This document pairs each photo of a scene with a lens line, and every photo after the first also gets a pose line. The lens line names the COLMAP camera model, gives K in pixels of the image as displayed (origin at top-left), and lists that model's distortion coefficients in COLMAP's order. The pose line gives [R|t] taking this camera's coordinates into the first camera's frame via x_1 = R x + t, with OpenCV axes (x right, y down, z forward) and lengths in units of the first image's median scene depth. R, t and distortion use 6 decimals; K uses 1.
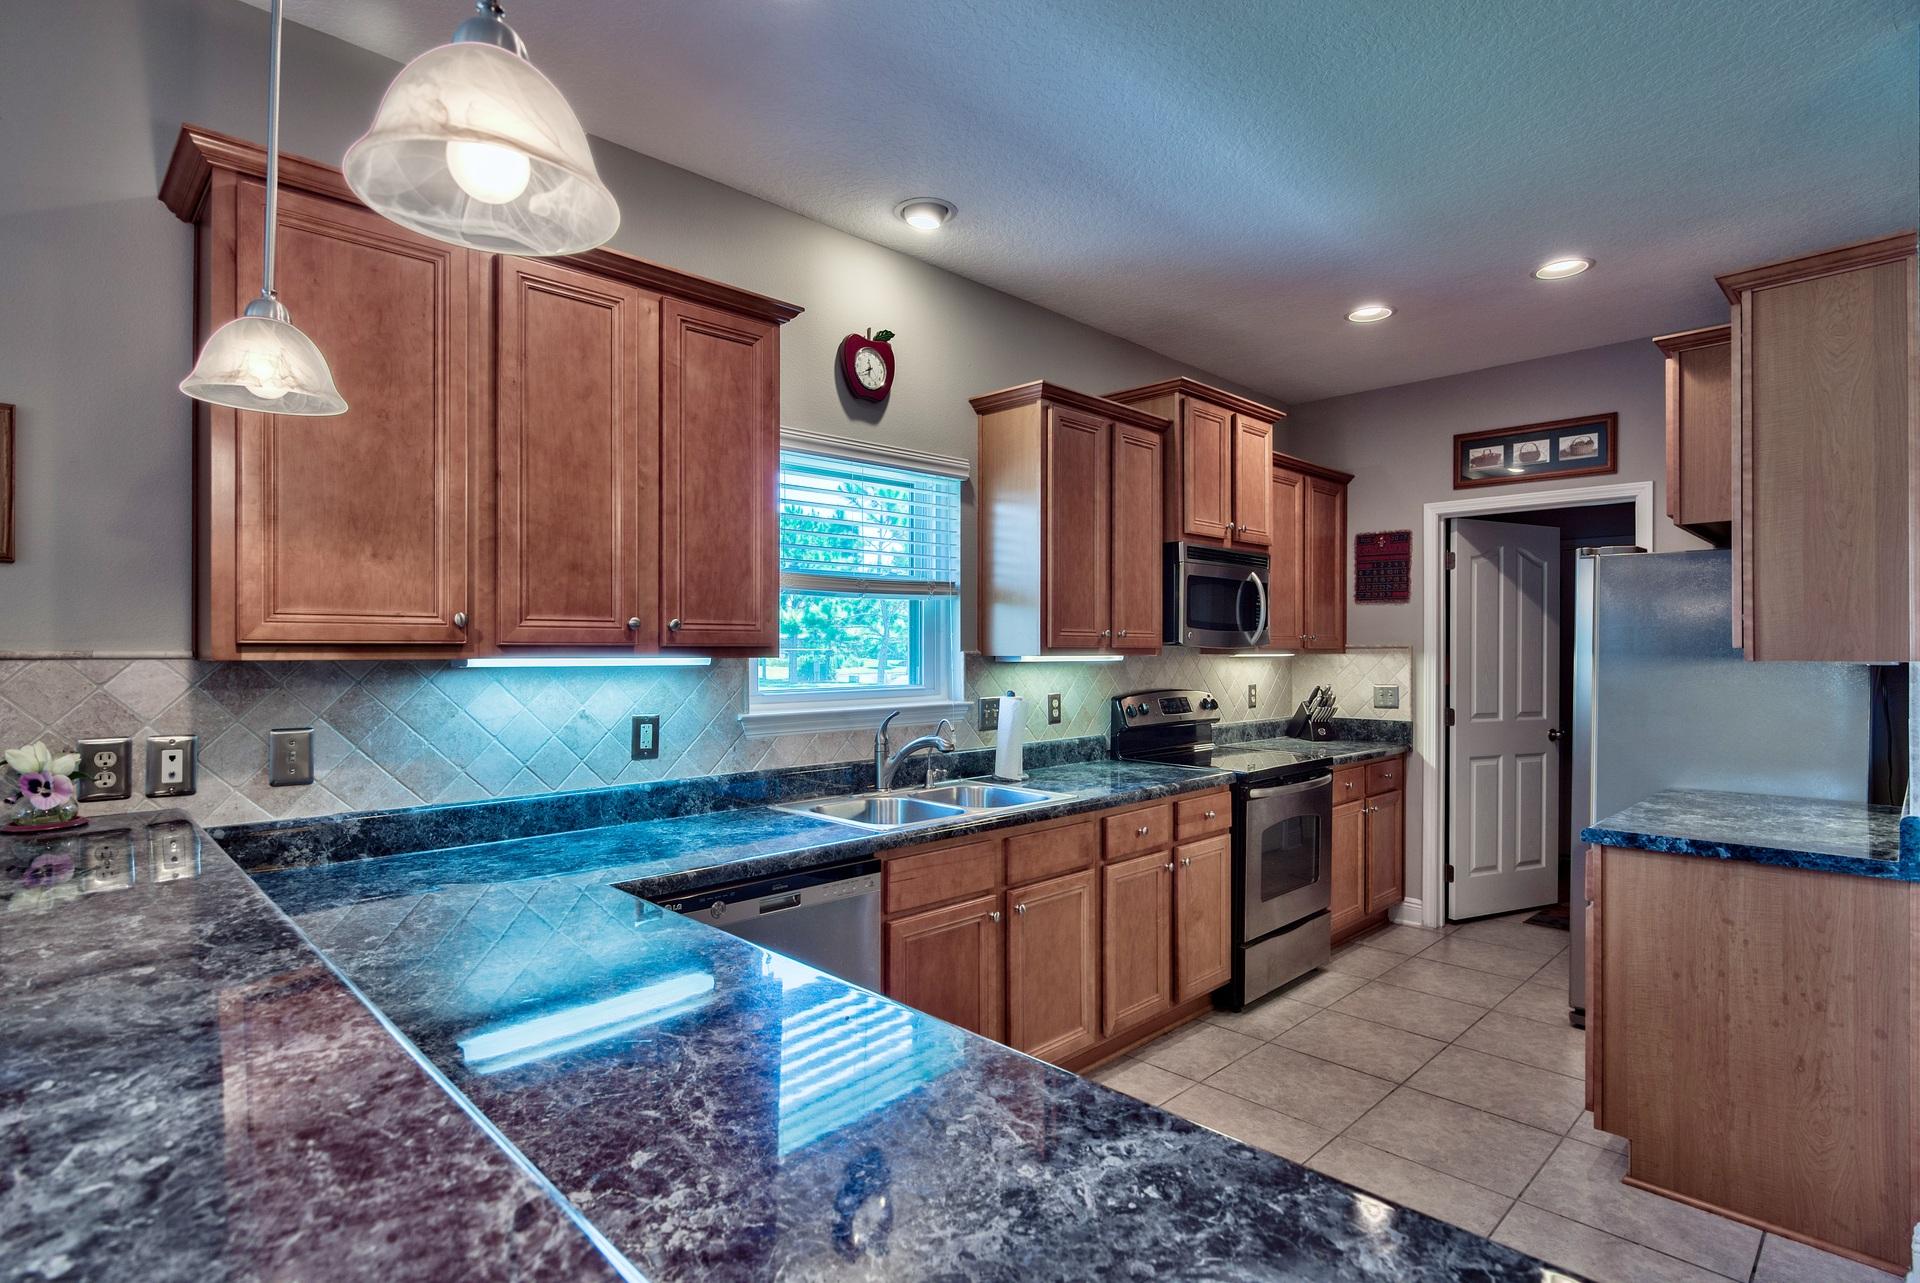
lens RADIAL K [[945.3, 0, 946.9], [0, 945.3, 650.4], [0, 0, 1]] dist [-0.004712, 0.000147]
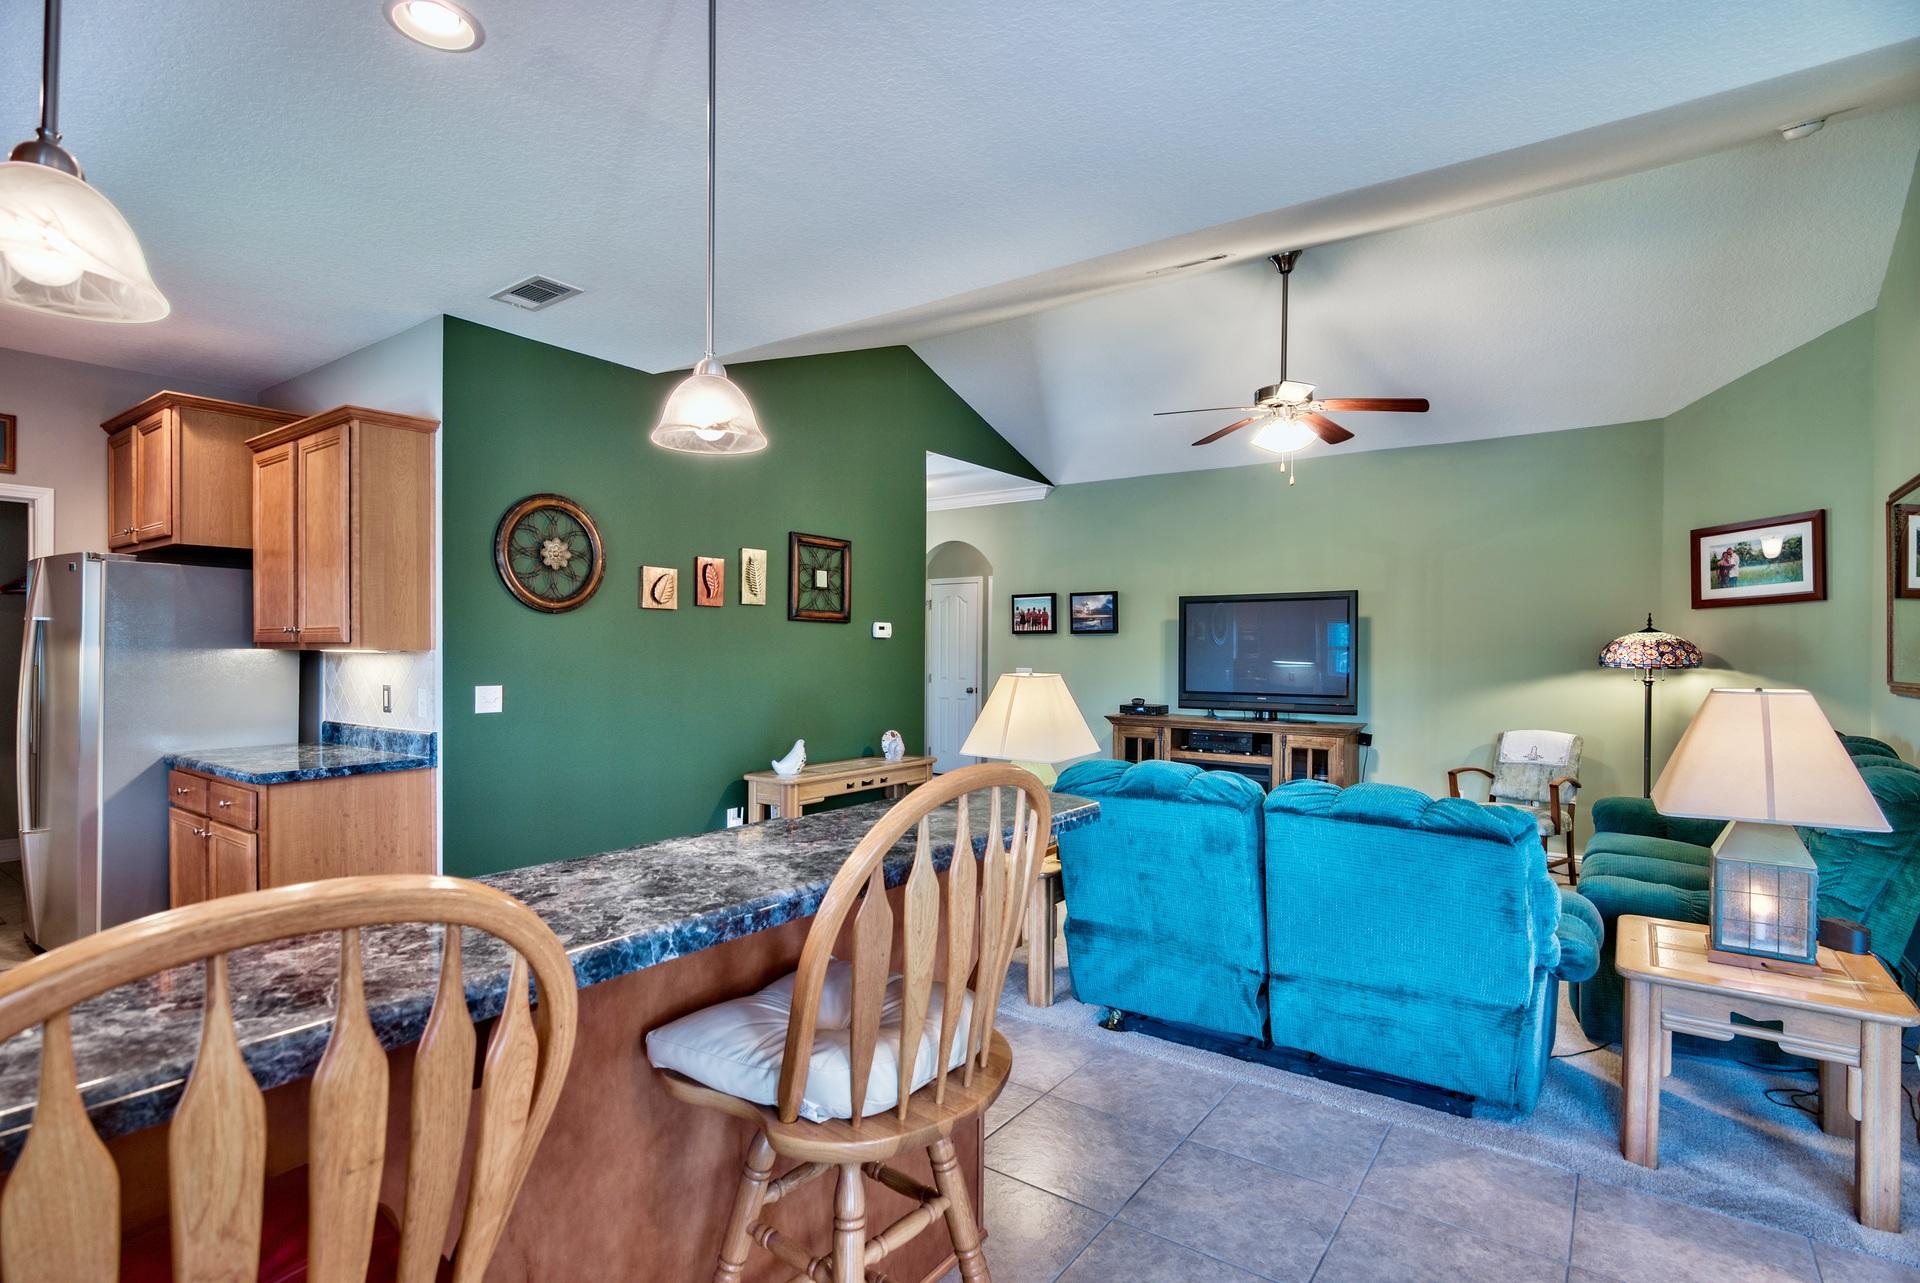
lens RADIAL K [[945.3, 0, 1006.9], [0, 945.3, 658.3], [0, 0, 1]] dist [-0.004712, 0.000147]
pose [[-0.235845, -0.009442, 0.971745, -0.963867], [-0.004960, 0.999951, 0.008512, 0.004663], [-0.971778, -0.002812, -0.235880, 0.295707]]
